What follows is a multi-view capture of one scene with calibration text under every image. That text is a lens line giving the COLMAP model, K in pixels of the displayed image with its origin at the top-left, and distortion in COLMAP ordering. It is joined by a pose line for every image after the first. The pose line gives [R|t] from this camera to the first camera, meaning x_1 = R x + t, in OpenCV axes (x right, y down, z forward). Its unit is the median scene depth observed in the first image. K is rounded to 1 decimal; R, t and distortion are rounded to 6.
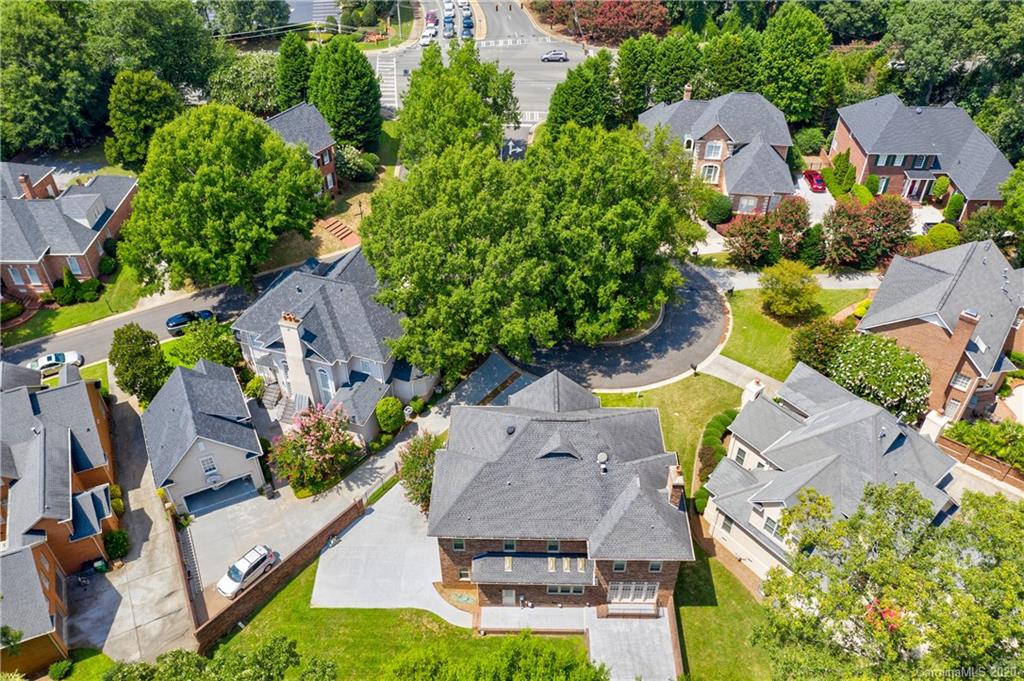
lens RADIAL K [[806.0, 0, 512.0], [0, 806.0, 340.5], [0, 0, 1]] dist [-0.023551, 0.007388]
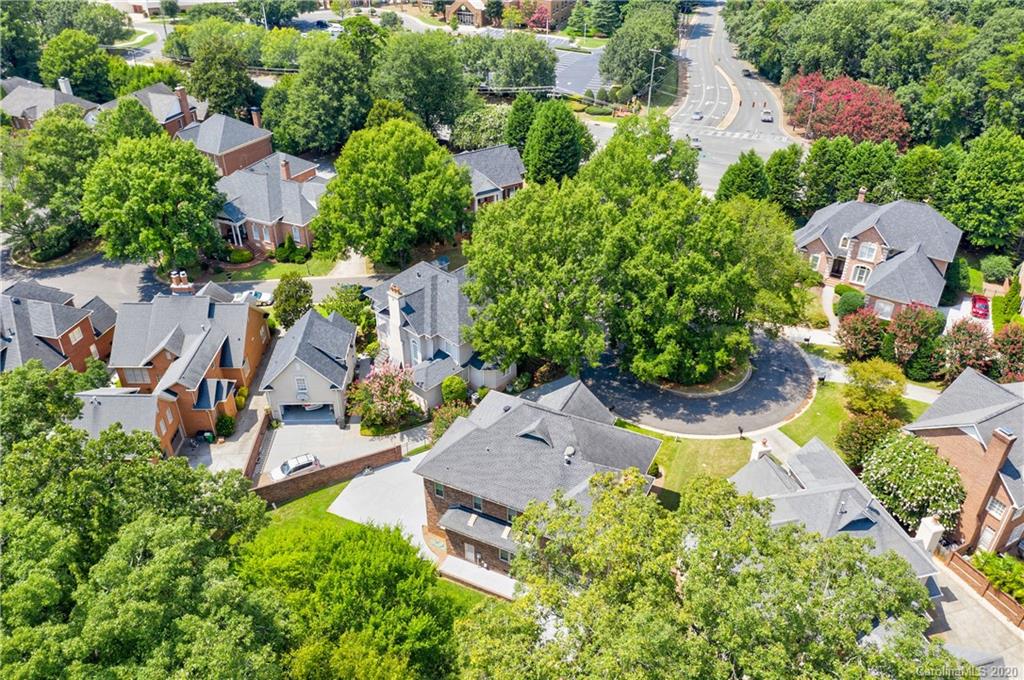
lens RADIAL K [[806.0, 0, 512.0], [0, 806.0, 340.0], [0, 0, 1]] dist [-0.023551, 0.007388]
pose [[0.908288, 0.231848, -0.348223, 0.269434], [-0.269791, 0.960789, -0.064014, 0.062035], [0.319727, 0.152090, 0.935223, -0.067115]]
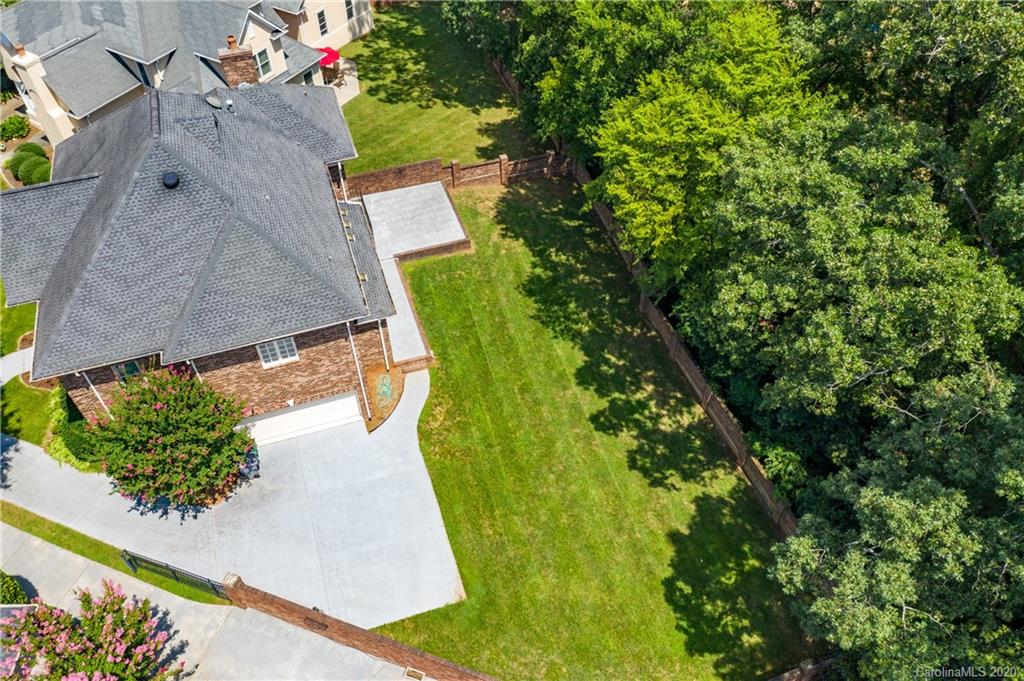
lens RADIAL K [[803.4, 0, 512.0], [0, 803.4, 340.5], [0, 0, 1]] dist [-0.015455, 0.002135]
pose [[-0.331319, -0.686294, 0.647478, -0.355937], [0.622273, 0.356892, 0.696709, -0.059801], [-0.709227, 0.633742, 0.308817, 0.511578]]
